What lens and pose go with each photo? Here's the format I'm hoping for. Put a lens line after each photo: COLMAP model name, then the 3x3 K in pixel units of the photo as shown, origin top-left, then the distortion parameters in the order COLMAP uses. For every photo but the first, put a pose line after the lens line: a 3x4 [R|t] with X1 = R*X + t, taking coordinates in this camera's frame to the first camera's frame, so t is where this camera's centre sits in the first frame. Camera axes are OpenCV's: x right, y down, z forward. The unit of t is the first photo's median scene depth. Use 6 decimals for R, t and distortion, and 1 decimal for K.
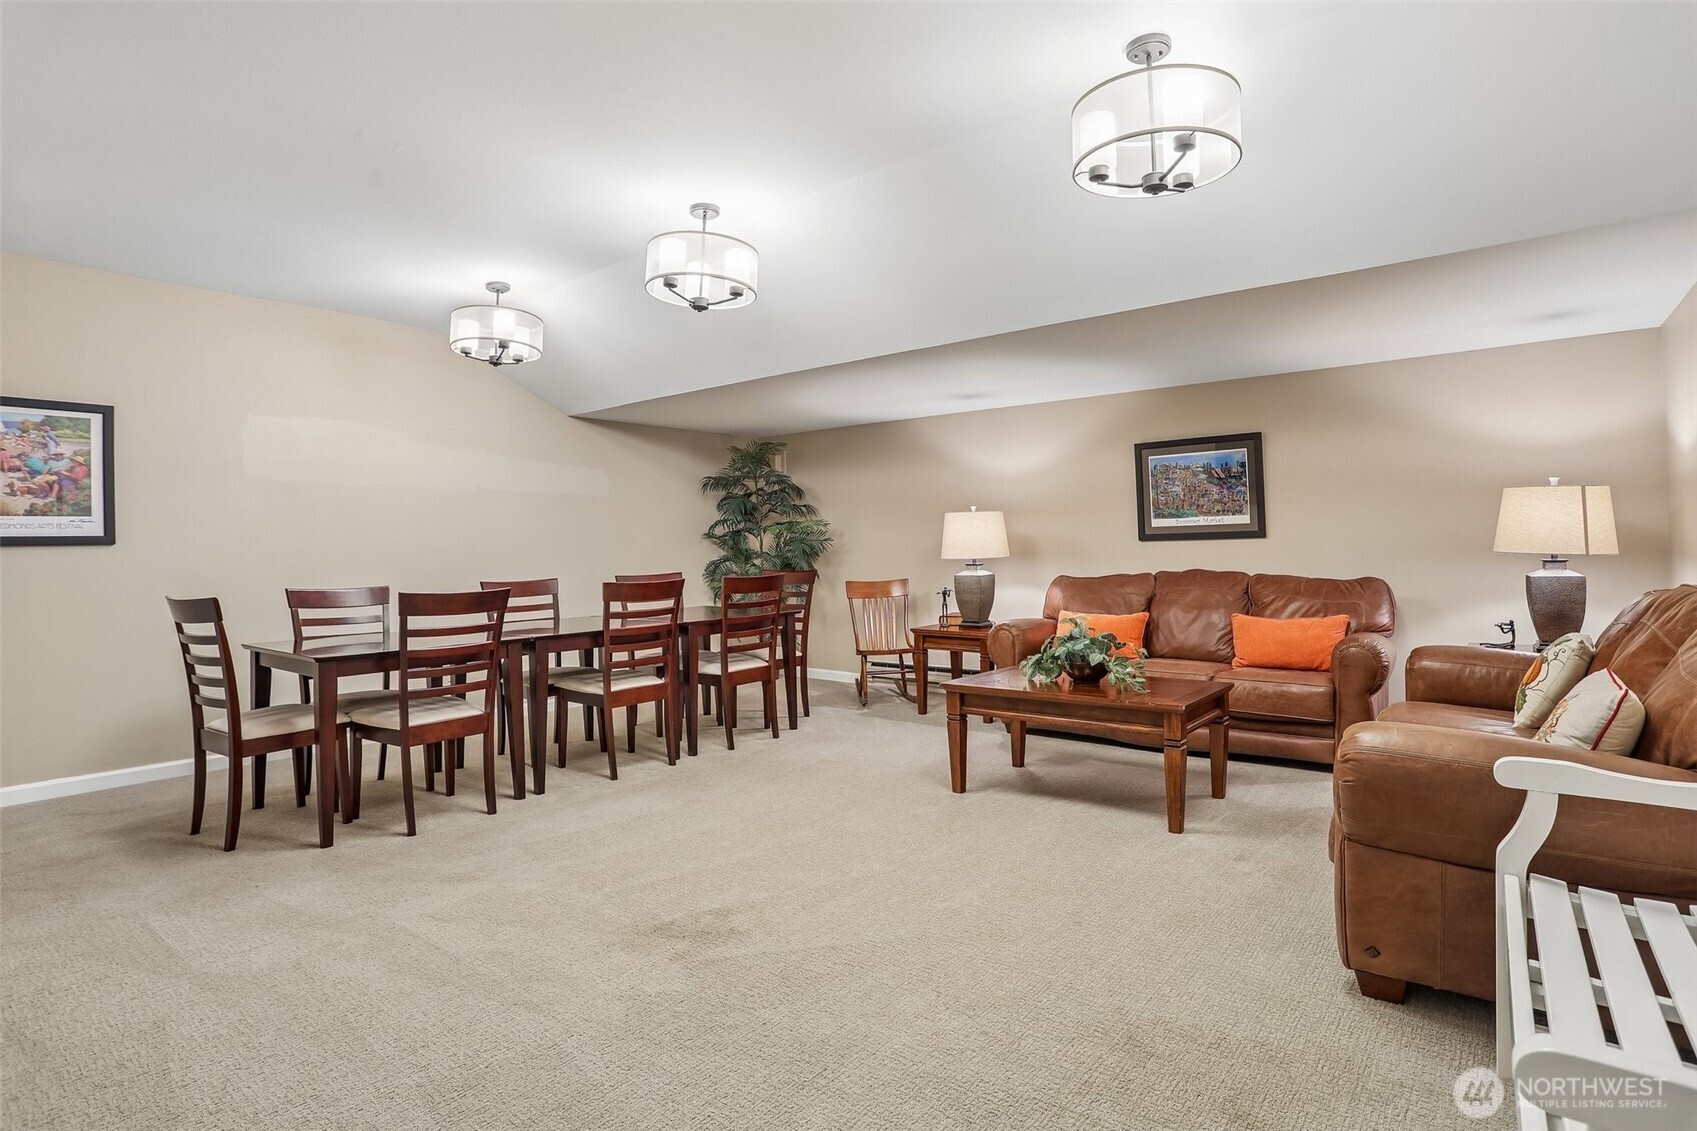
lens RADIAL K [[826.9, 0, 852.7], [0, 826.9, 551.2], [0, 0, 1]] dist [-0.071197, 0.022457]
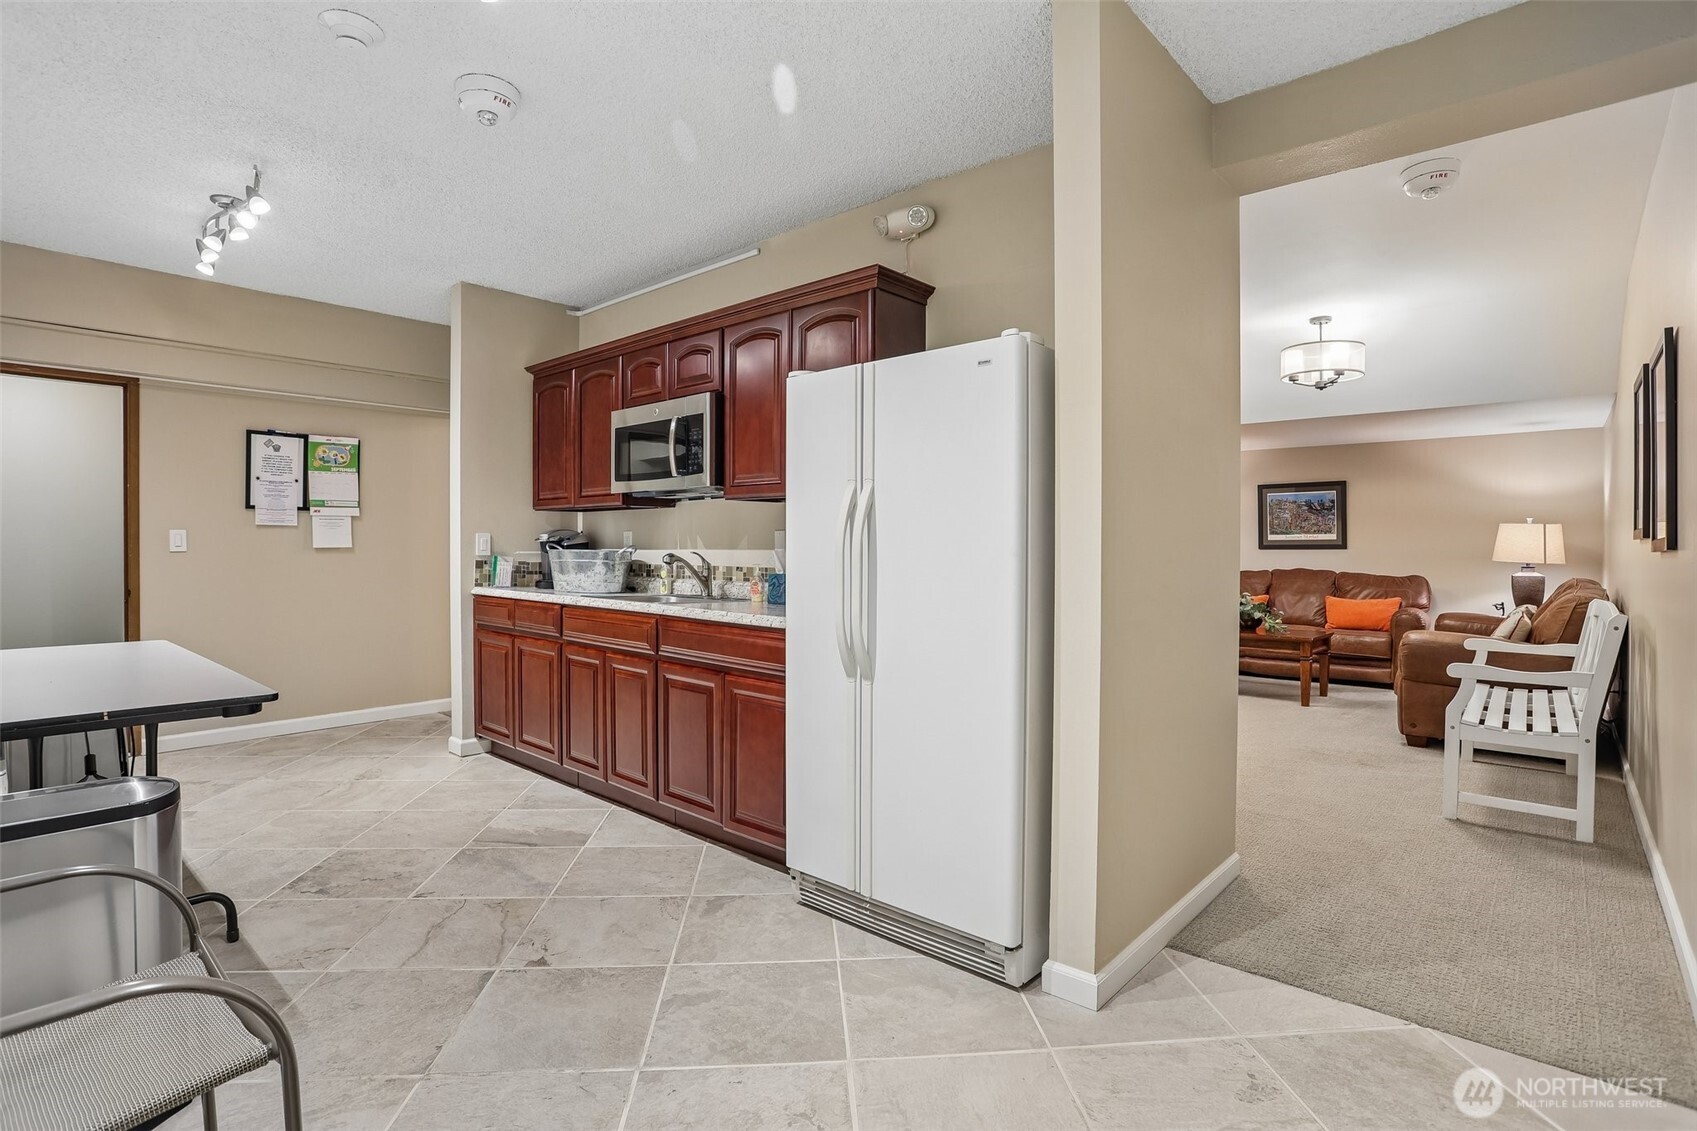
lens RADIAL K [[833.3, 0, 845.8], [0, 833.3, 565.5], [0, 0, 1]] dist [-0.053087, 0.017168]
pose [[0.998989, 0.022308, -0.039021, -0.431345], [-0.021560, 0.999578, 0.019481, 0.005626], [0.039439, -0.018620, 0.999048, -0.670398]]
